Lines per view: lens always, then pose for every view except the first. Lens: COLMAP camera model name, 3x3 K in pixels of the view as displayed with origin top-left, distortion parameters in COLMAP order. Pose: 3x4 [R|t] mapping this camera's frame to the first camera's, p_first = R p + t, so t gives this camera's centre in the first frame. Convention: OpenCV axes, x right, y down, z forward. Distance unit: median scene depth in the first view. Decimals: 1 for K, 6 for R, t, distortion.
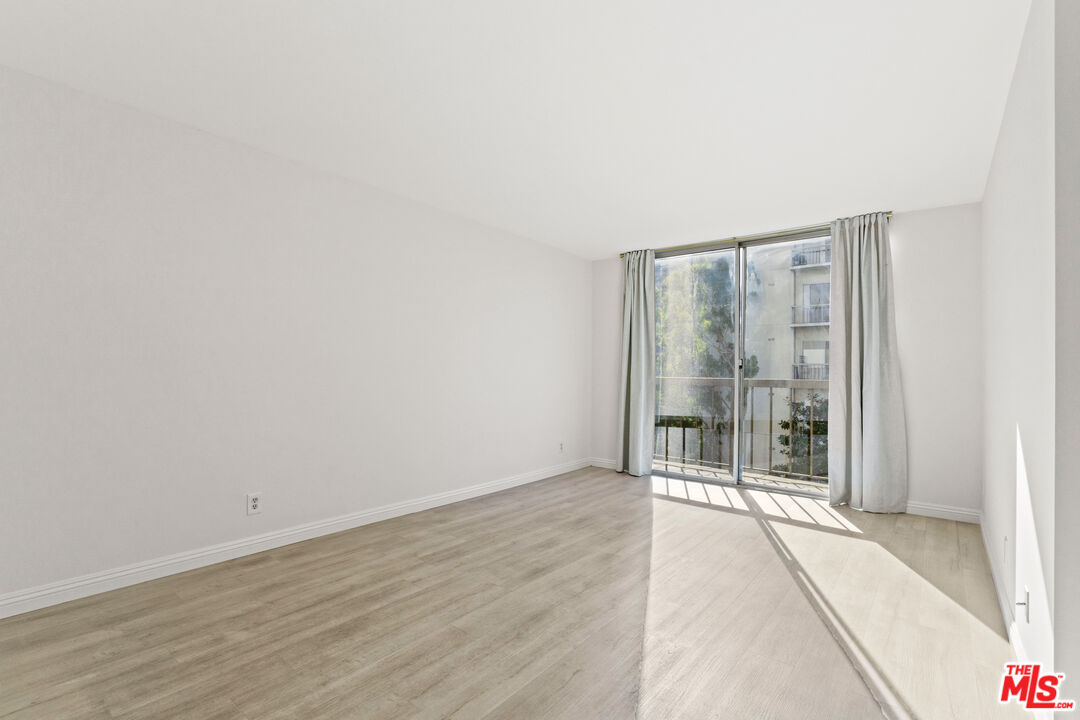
lens RADIAL K [[493.2, 0, 541.1], [0, 493.2, 369.0], [0, 0, 1]] dist [0.000367, -0.000416]
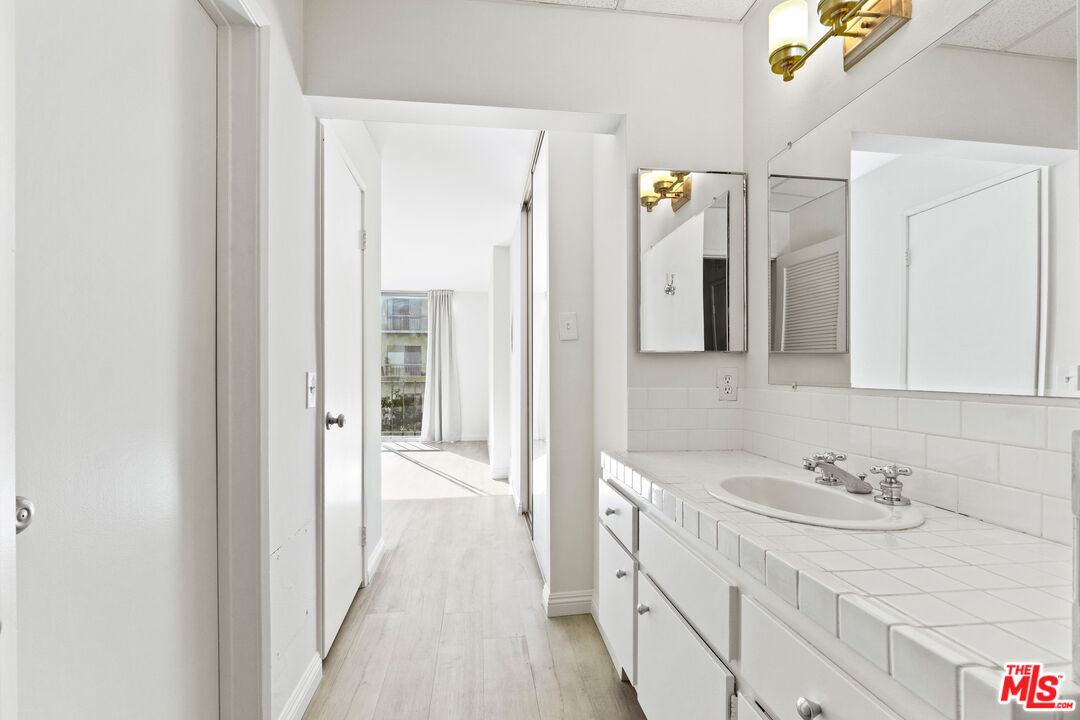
lens RADIAL K [[493.2, 0, 538.4], [0, 493.2, 367.2], [0, 0, 1]] dist [0.000367, -0.000416]
pose [[0.699648, -0.001652, 0.714486, -0.057709], [0.004902, 0.999985, -0.002488, 0.000341], [-0.714471, 0.005243, 0.699645, -0.077503]]
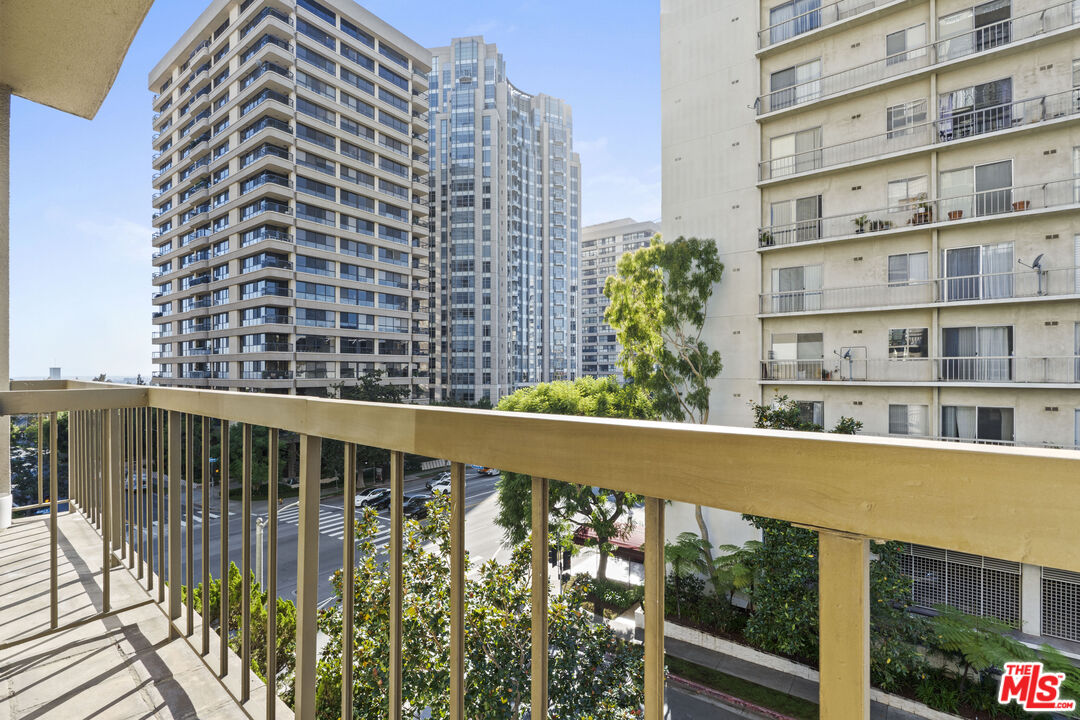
lens RADIAL K [[493.2, 0, 534.6], [0, 493.2, 365.9], [0, 0, 1]] dist [0.000367, -0.000416]
pose [[0.999472, -0.006512, 0.031823, 0.090414], [0.006638, 0.999971, -0.003863, -0.000227], [-0.031796, 0.004072, 0.999486, 0.154311]]
